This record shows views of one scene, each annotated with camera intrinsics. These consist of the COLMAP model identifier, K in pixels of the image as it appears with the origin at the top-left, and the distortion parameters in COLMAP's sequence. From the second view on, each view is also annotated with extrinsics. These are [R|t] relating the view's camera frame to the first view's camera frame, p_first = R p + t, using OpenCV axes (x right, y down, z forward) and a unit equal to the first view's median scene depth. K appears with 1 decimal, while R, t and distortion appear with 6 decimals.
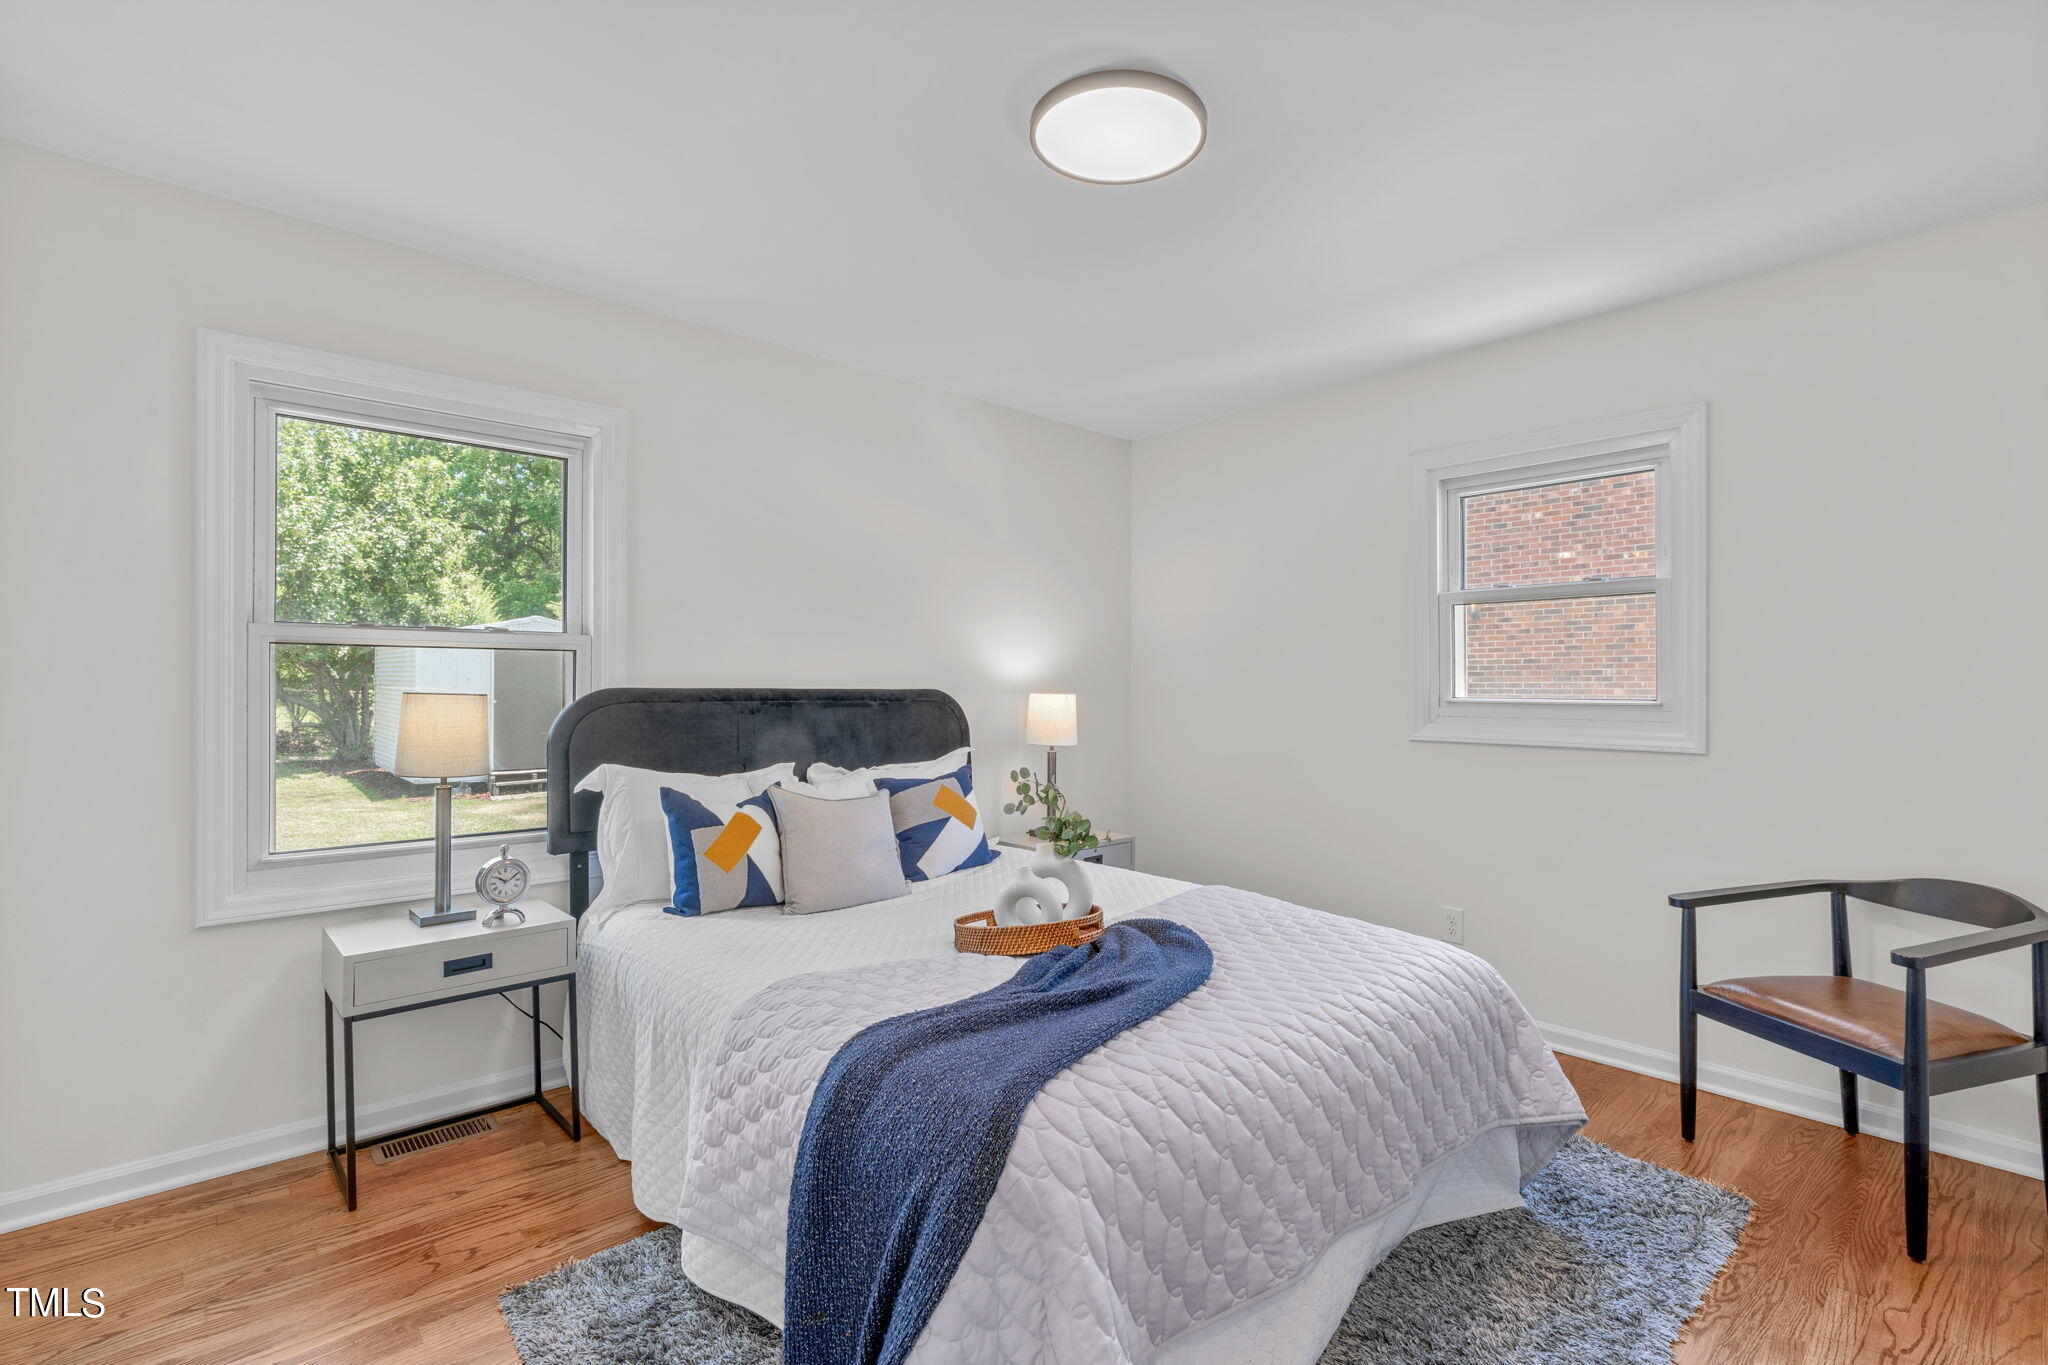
lens RADIAL K [[933.9, 0, 1023.5], [0, 933.9, 686.0], [0, 0, 1]] dist [-0.010654, 0.002829]
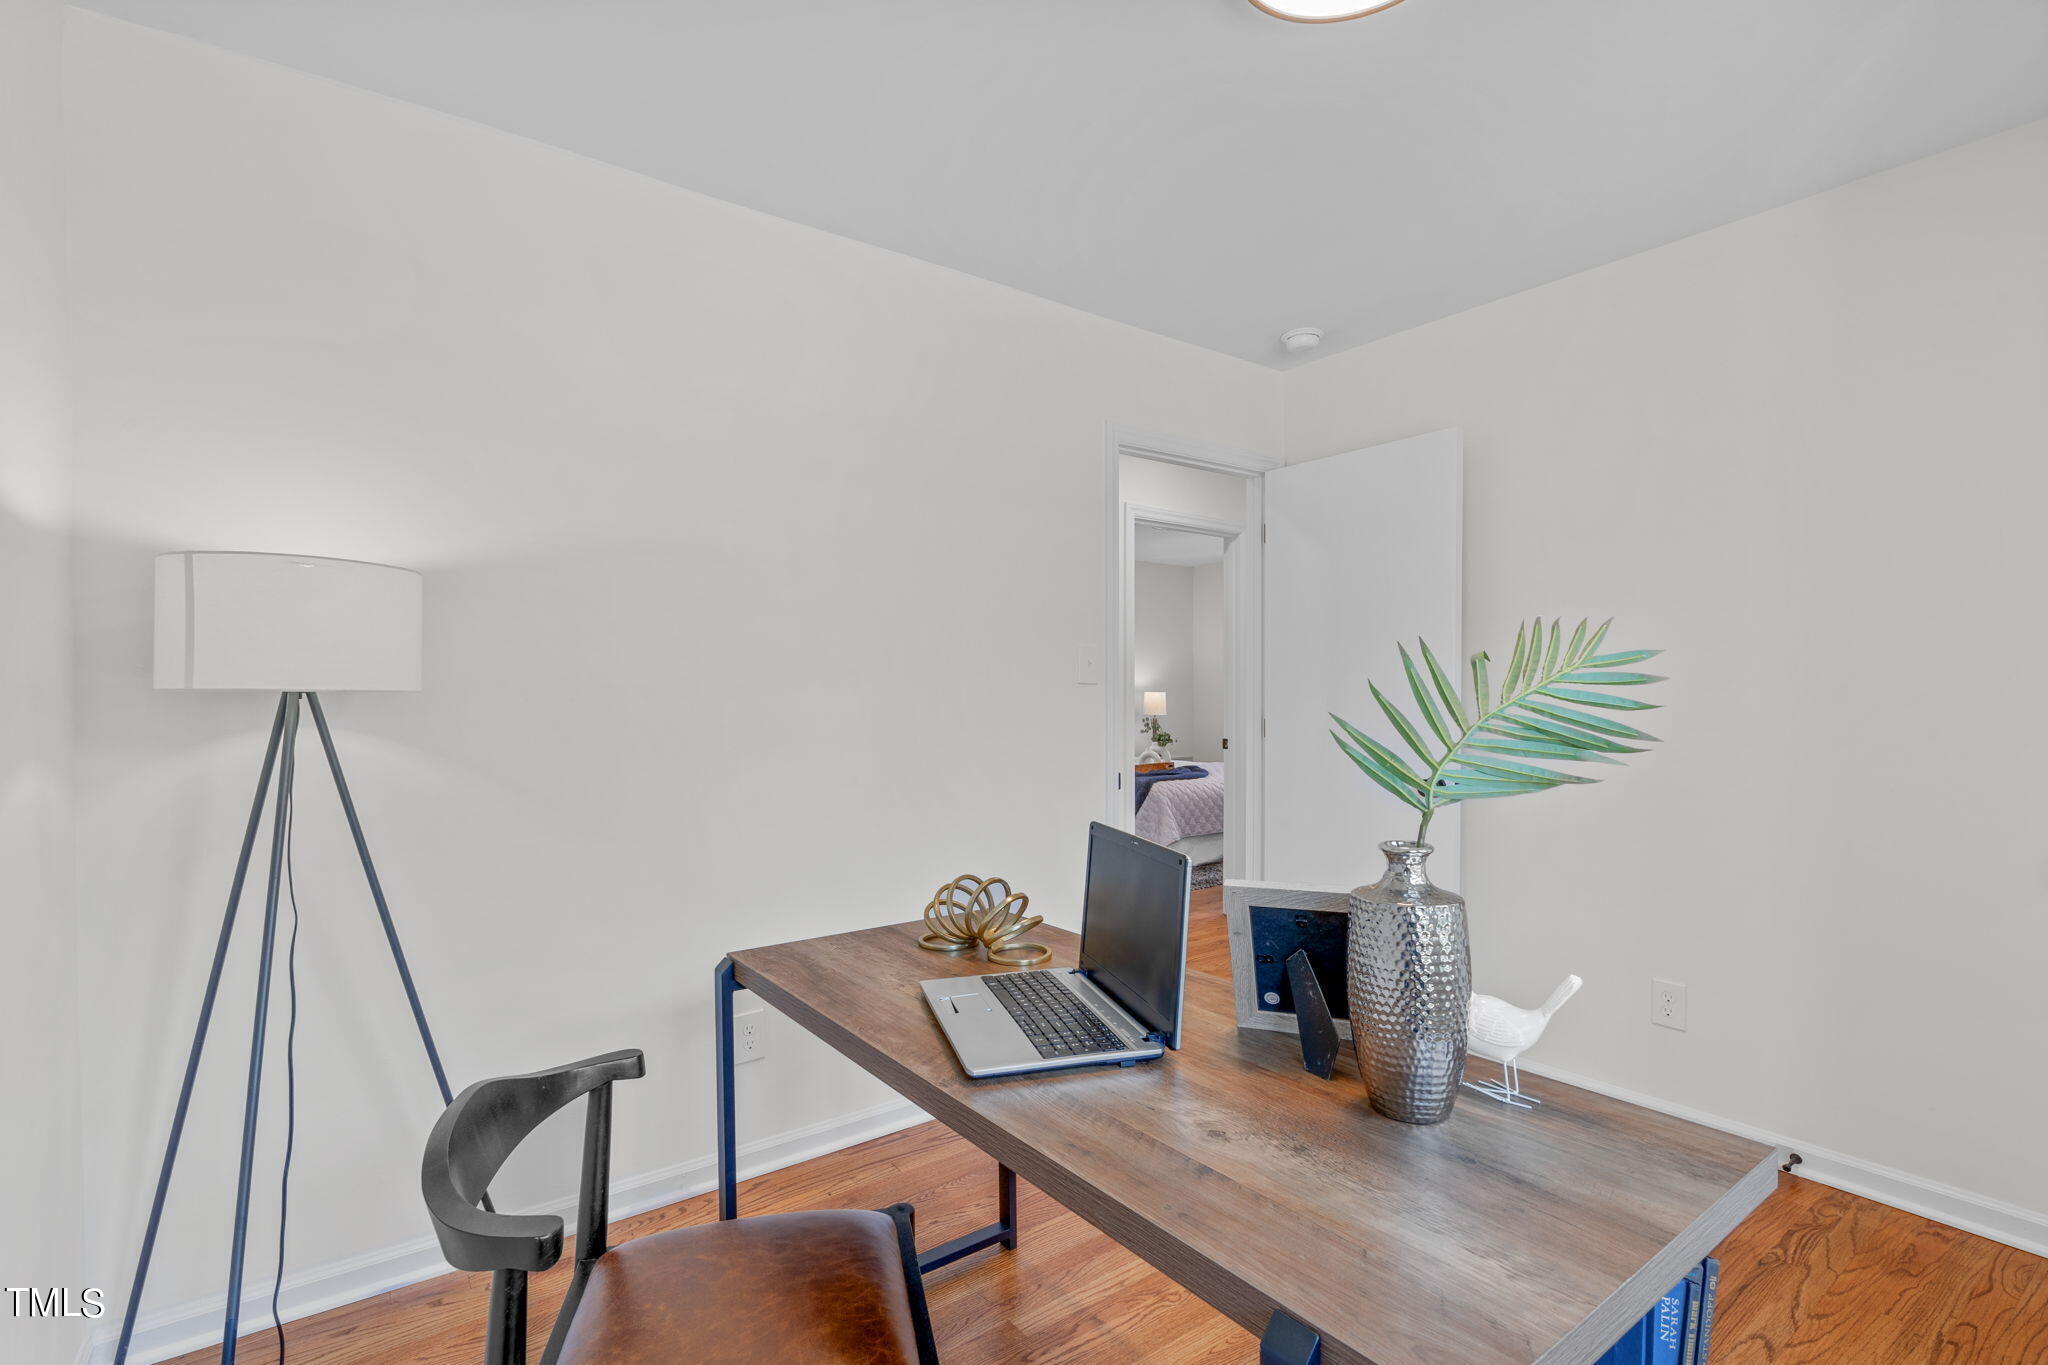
lens RADIAL K [[933.9, 0, 1021.6], [0, 933.9, 682.3], [0, 0, 1]] dist [-0.010654, 0.002829]
pose [[0.995205, -0.003883, -0.097738, -0.110388], [0.003549, 0.999987, -0.003589, -0.013635], [0.097751, 0.003225, 0.995206, -2.053159]]
